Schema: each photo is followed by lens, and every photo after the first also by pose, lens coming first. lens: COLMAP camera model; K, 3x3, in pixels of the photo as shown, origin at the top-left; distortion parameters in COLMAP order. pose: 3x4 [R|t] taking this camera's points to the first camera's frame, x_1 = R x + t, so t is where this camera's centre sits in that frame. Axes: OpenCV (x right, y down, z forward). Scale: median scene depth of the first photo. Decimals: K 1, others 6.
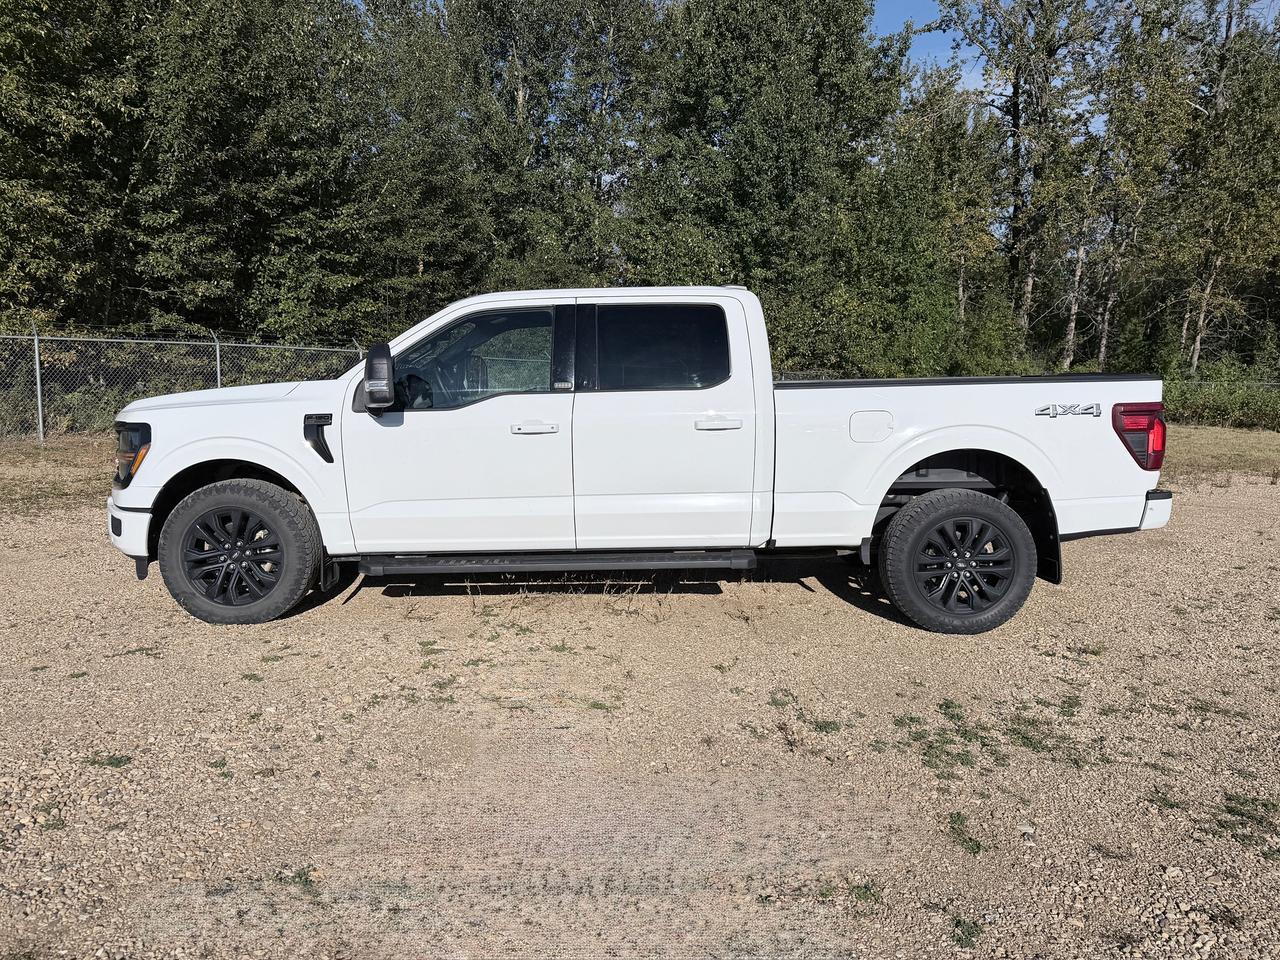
lens RADIAL K [[964.7, 0, 640.0], [0, 964.7, 480.0], [0, 0, 1]] dist [-0.001752, -0.006207]
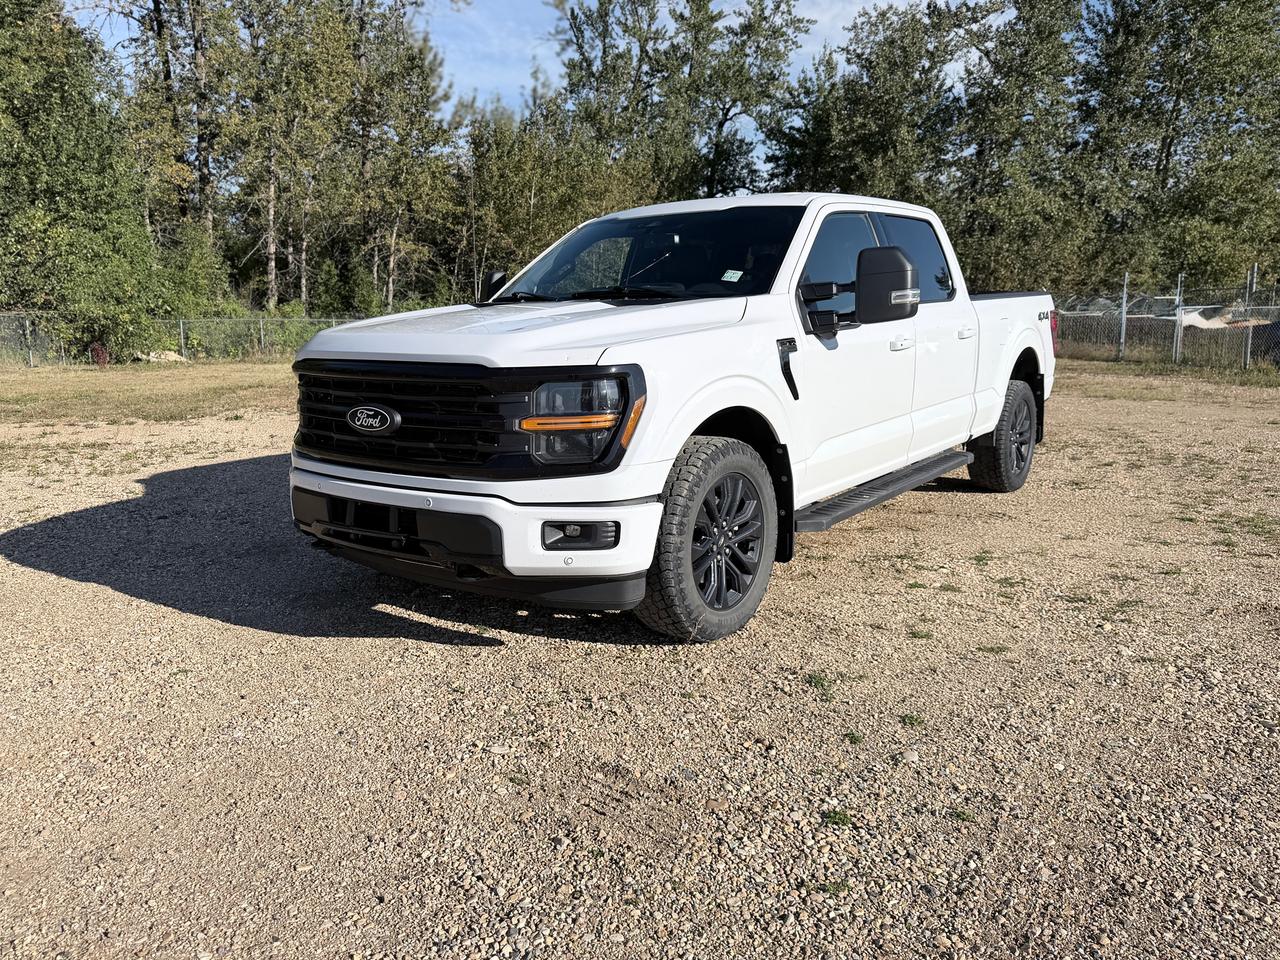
lens RADIAL K [[964.7, 0, 640.0], [0, 964.7, 480.0], [0, 0, 1]] dist [-0.001752, -0.006207]
pose [[0.609201, -0.143045, 0.780008, -0.145114], [0.098335, 0.989632, 0.104686, -0.007657], [-0.786895, 0.012927, 0.616951, 0.096778]]
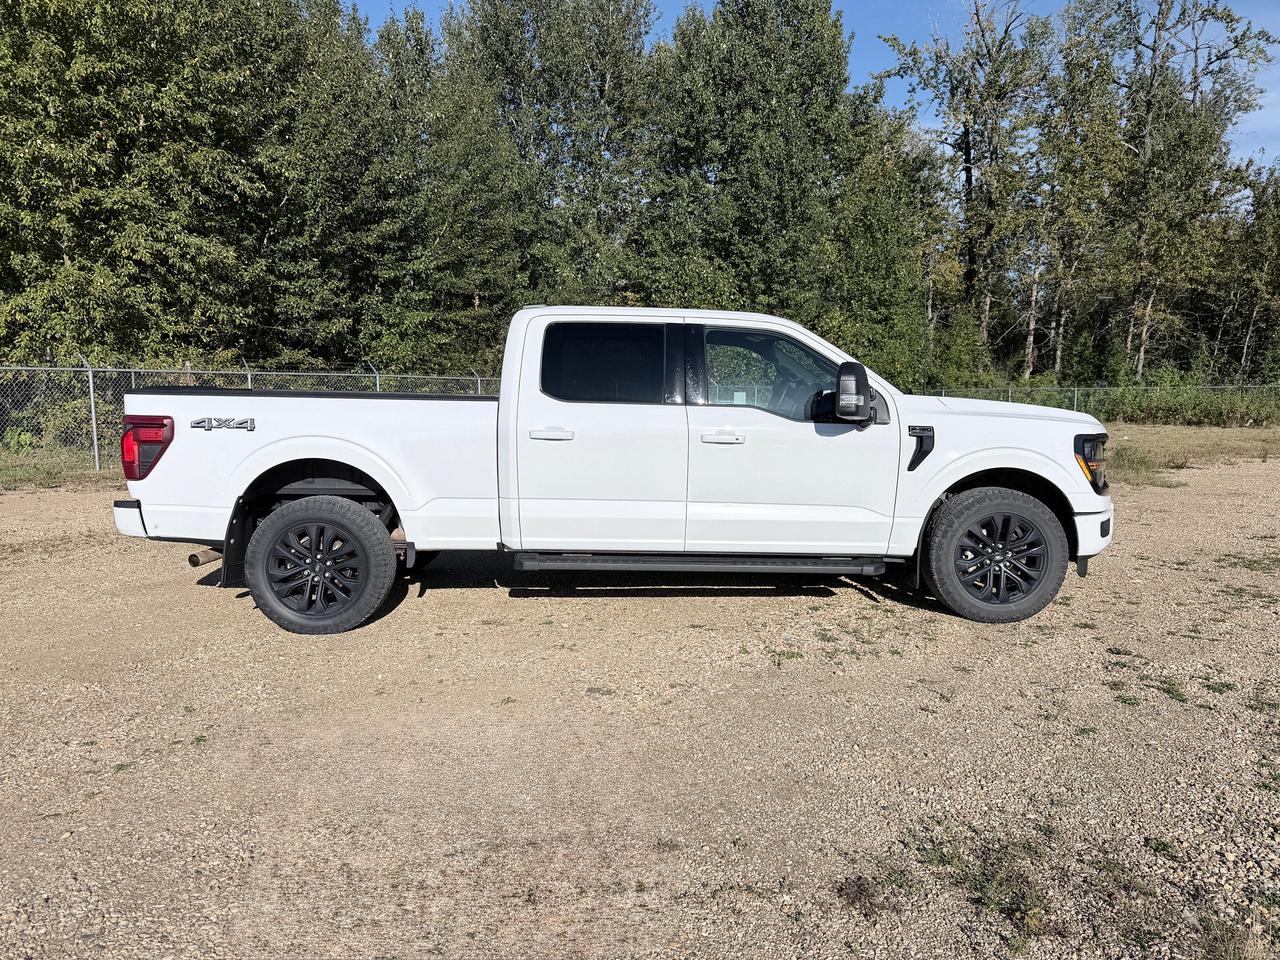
lens RADIAL K [[964.7, 0, 640.0], [0, 964.7, 480.0], [0, 0, 1]] dist [-0.001752, -0.006207]
pose [[0.996248, -0.033284, 0.079893, -0.110346], [0.034910, 0.999209, -0.019044, 0.008582], [-0.079196, 0.021762, 0.996622, -0.086328]]
